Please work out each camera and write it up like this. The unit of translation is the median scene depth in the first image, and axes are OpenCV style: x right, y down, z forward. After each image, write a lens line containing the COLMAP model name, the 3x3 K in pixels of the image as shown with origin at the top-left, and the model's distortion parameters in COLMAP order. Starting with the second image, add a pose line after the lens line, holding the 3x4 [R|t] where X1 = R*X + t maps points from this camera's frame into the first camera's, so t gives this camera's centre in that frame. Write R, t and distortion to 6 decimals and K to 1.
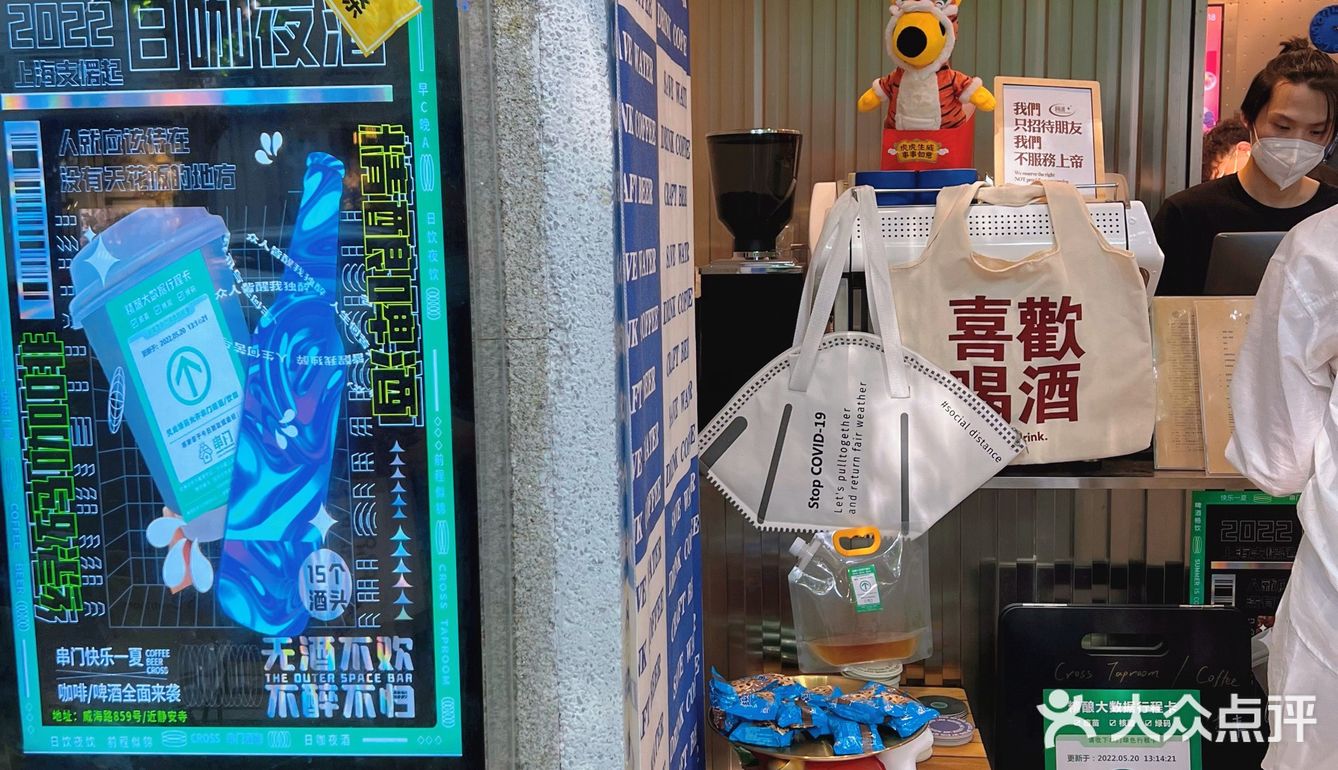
lens RADIAL K [[1297.7, 0, 654.4], [0, 1297.7, 387.8], [0, 0, 1]] dist [0.067587, 0.000000]
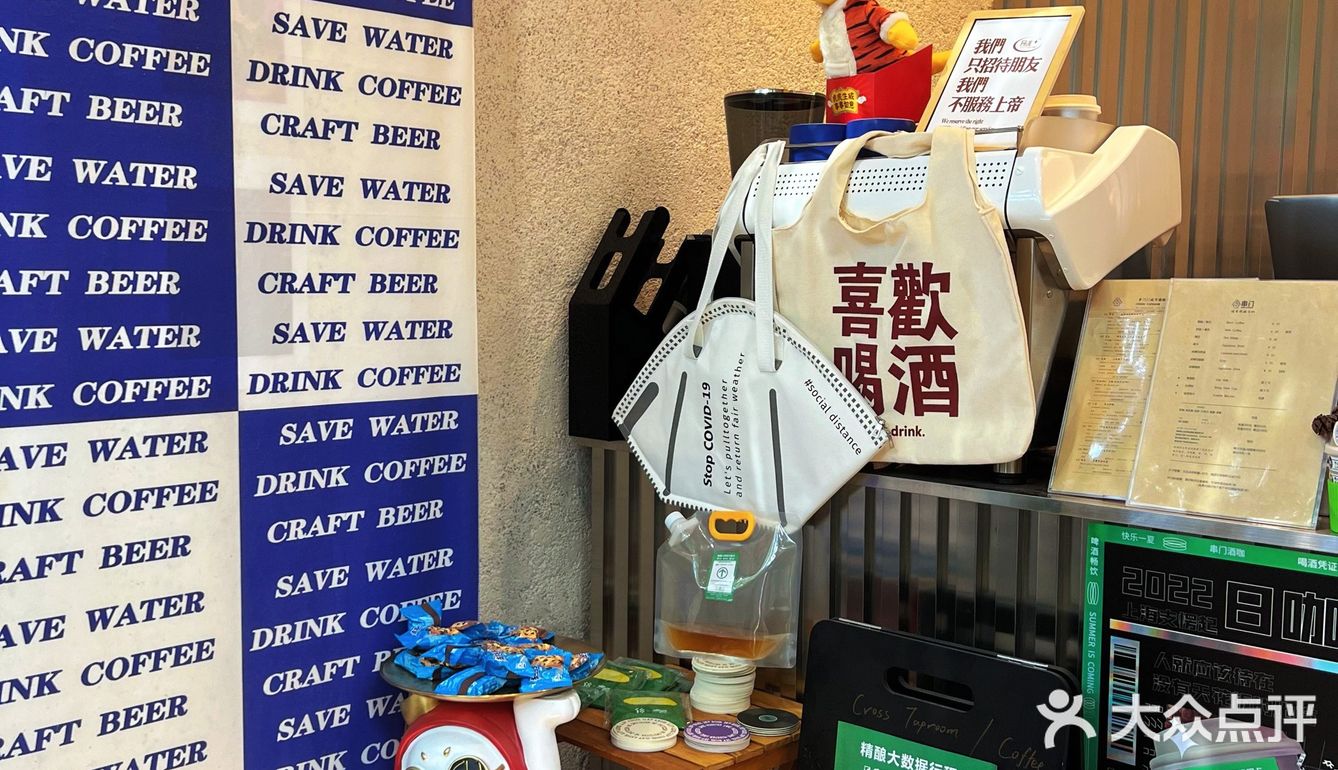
lens RADIAL K [[1297.7, 0, 659.2], [0, 1297.7, 383.6], [0, 0, 1]] dist [0.067587, 0.000000]
pose [[0.789934, 0.078583, -0.608136, 0.672271], [-0.099342, 0.995053, -0.000460, 0.023541], [0.605091, 0.060777, 0.793833, 0.234527]]
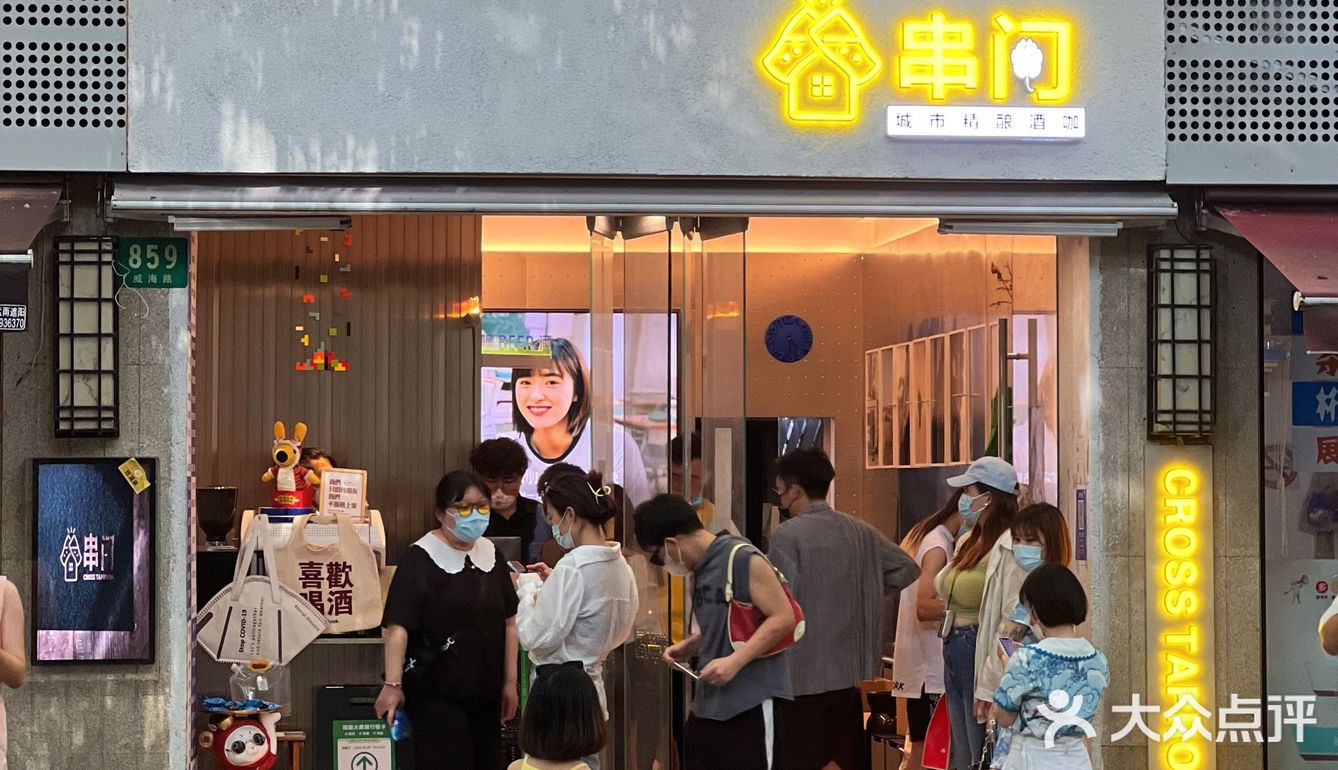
lens RADIAL K [[4017.4, 0, 668.7], [0, 4017.4, 383.3], [0, 0, 1]] dist [-0.152715, 0.000000]
pose [[0.978499, 0.024242, 0.204823, -0.613822], [0.007624, 0.988139, -0.153372, 0.730170], [-0.206111, 0.151636, 0.966708, -6.207900]]
